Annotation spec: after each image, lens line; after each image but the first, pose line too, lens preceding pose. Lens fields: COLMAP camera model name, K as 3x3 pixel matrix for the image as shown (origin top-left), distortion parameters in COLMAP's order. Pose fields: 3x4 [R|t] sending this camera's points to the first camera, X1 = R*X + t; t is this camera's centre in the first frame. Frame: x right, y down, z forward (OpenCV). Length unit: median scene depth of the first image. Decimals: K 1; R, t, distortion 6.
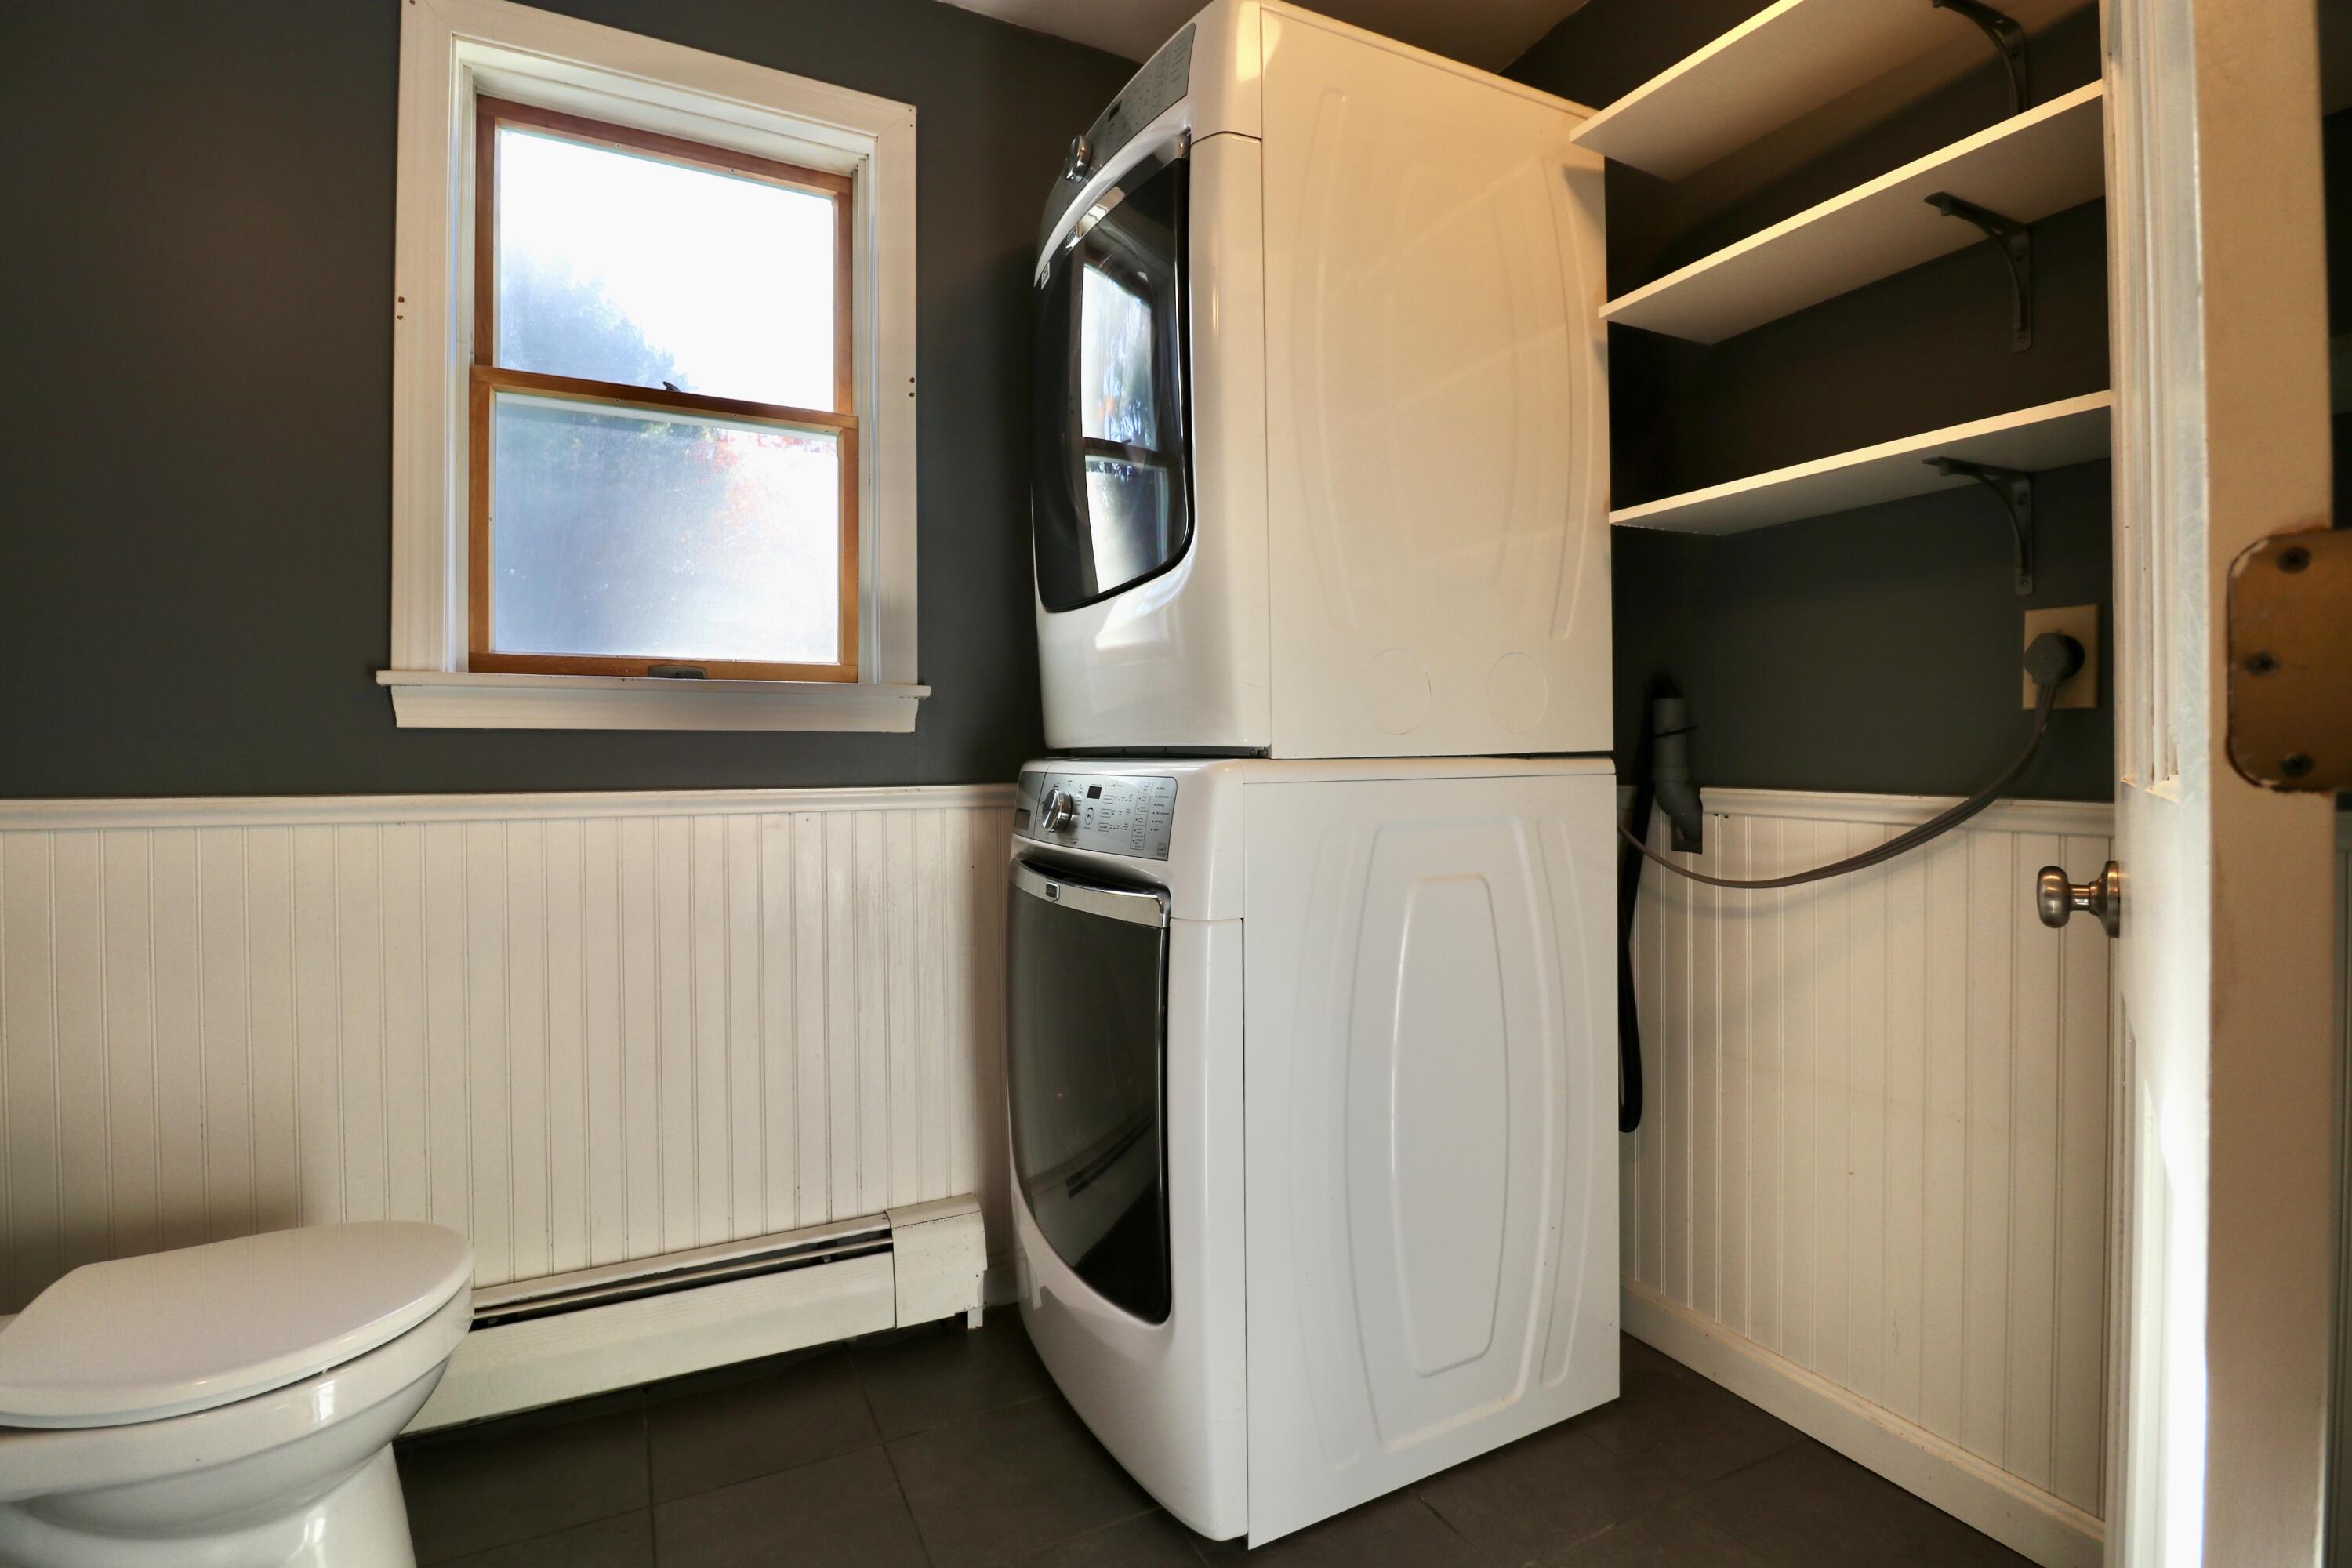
lens RADIAL K [[1096.3, 0, 1178.3], [0, 1096.3, 754.4], [0, 0, 1]] dist [-0.000838, -0.011221]
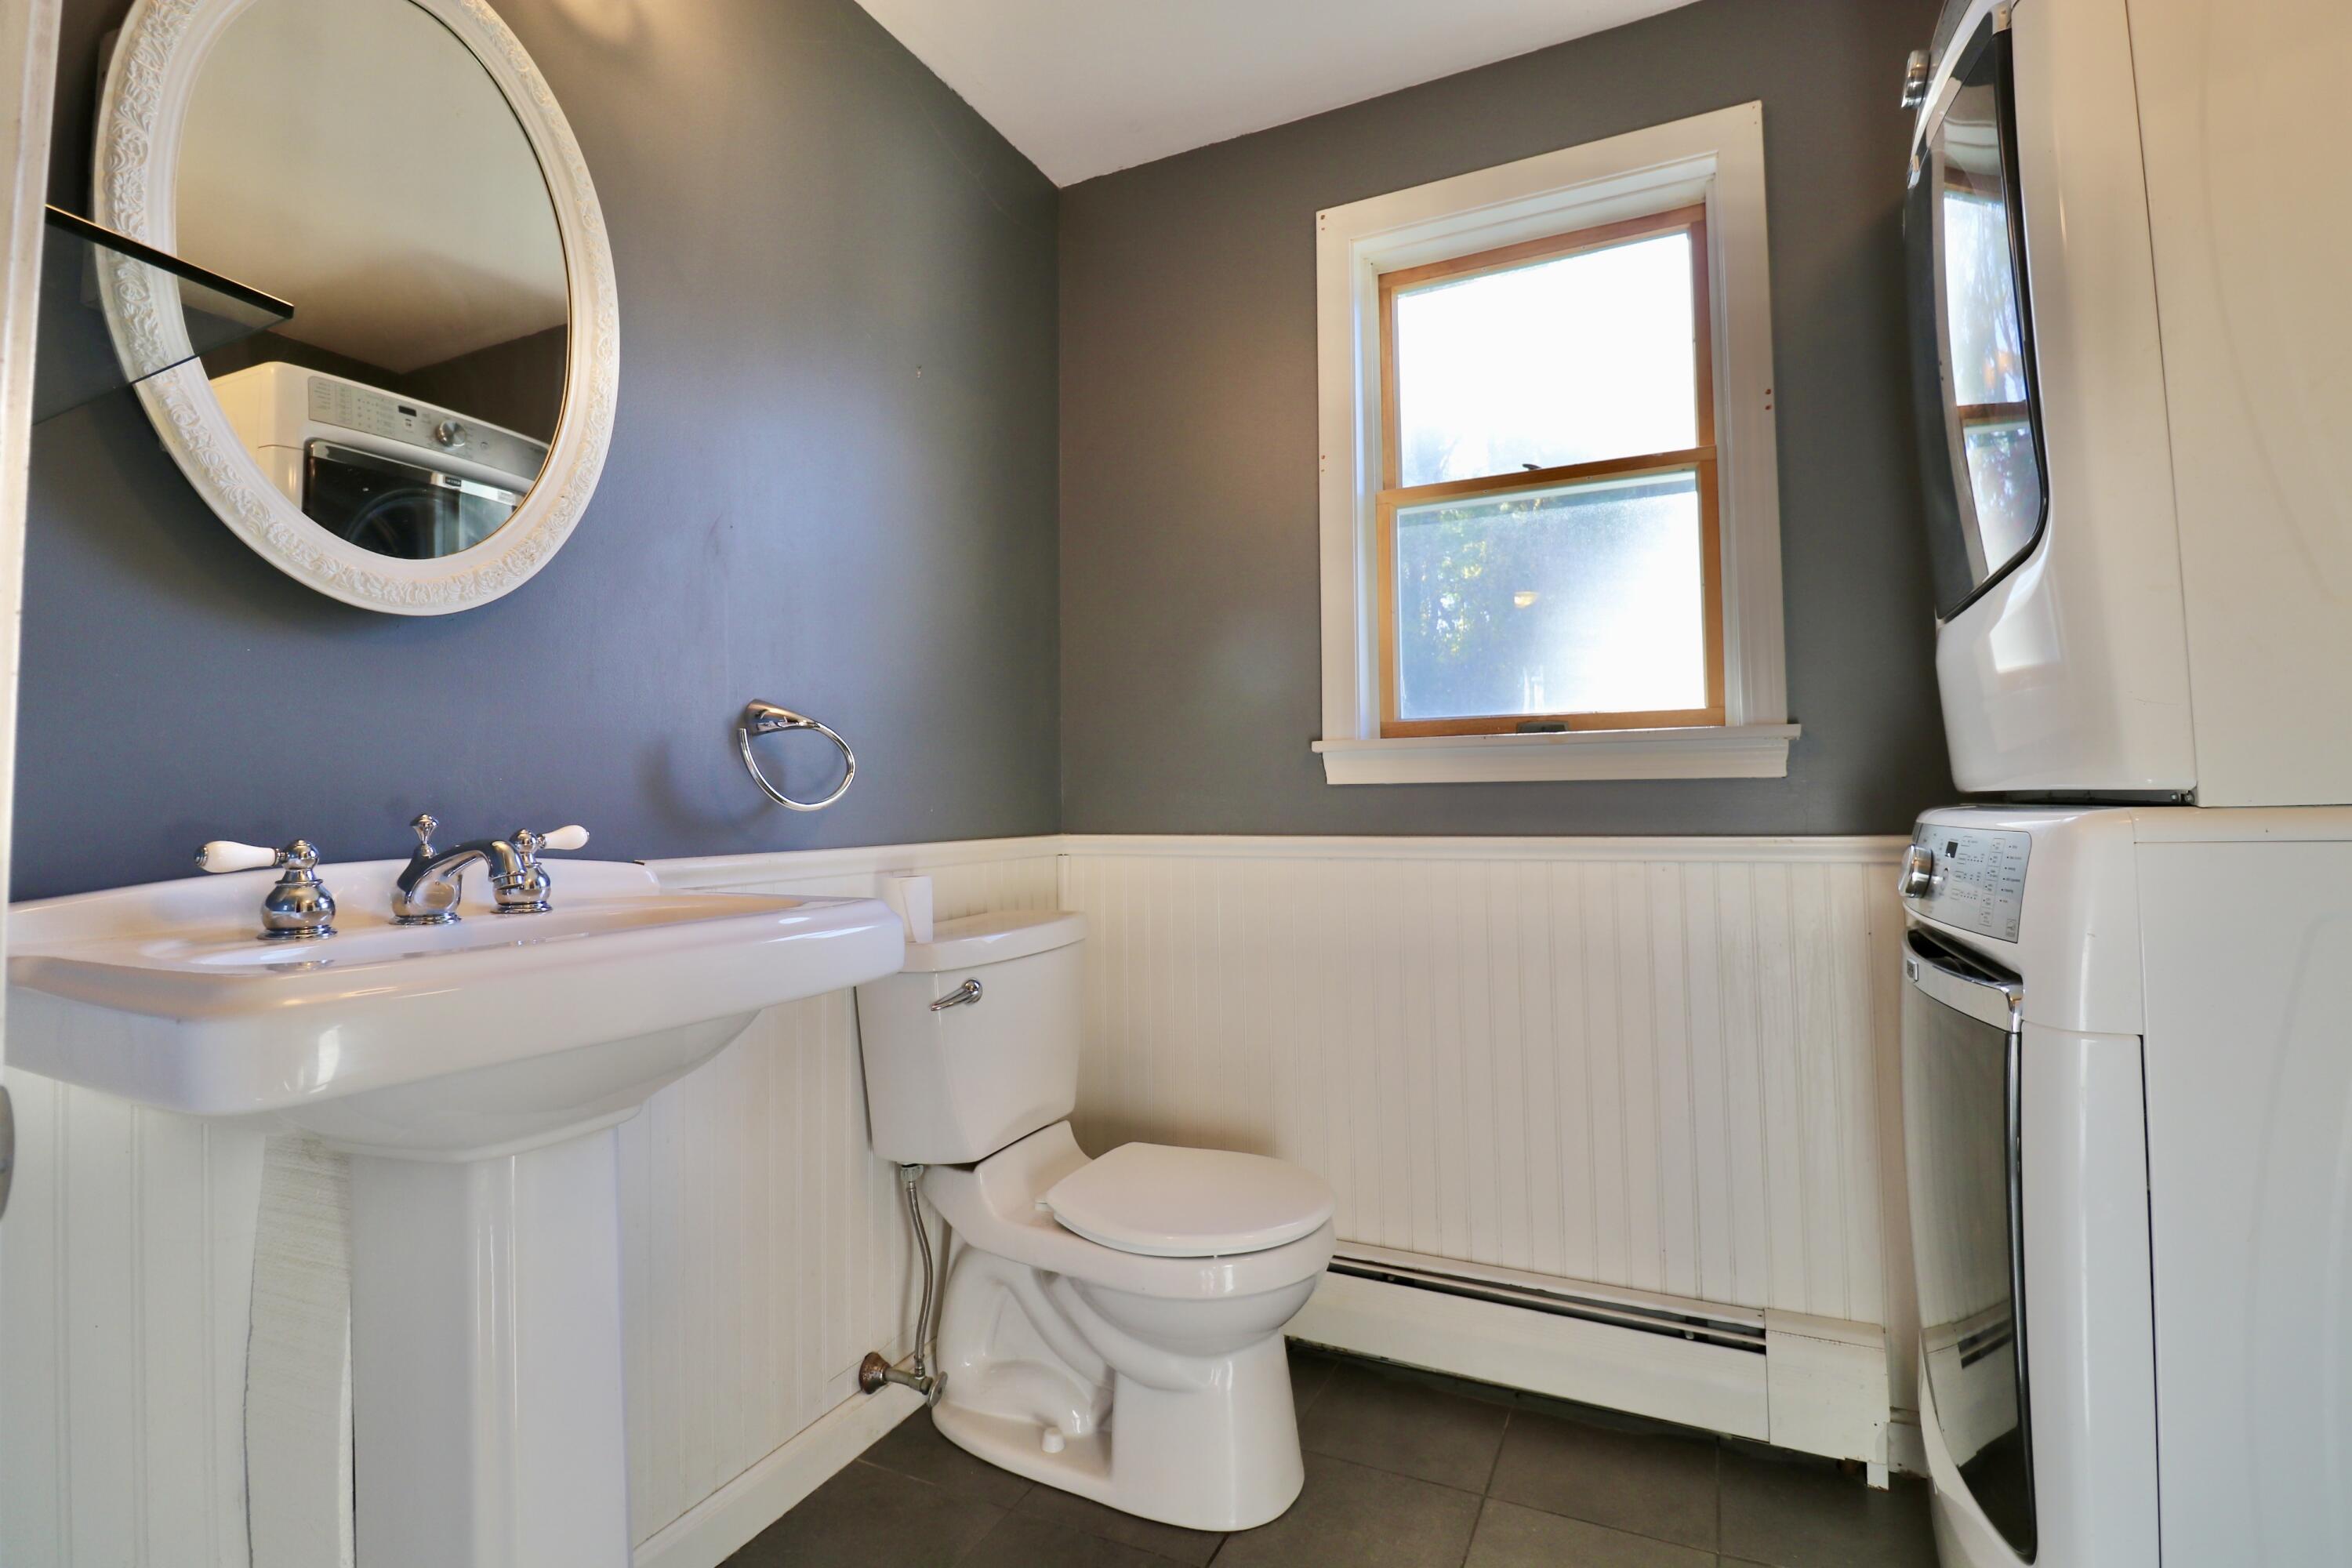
lens RADIAL K [[1096.3, 0, 1178.3], [0, 1096.3, 754.4], [0, 0, 1]] dist [-0.000838, -0.011221]
pose [[0.602578, -0.041587, -0.796976, 0.186896], [0.008743, 0.998925, -0.045515, -0.002469], [0.798012, 0.020458, 0.602294, 0.066765]]
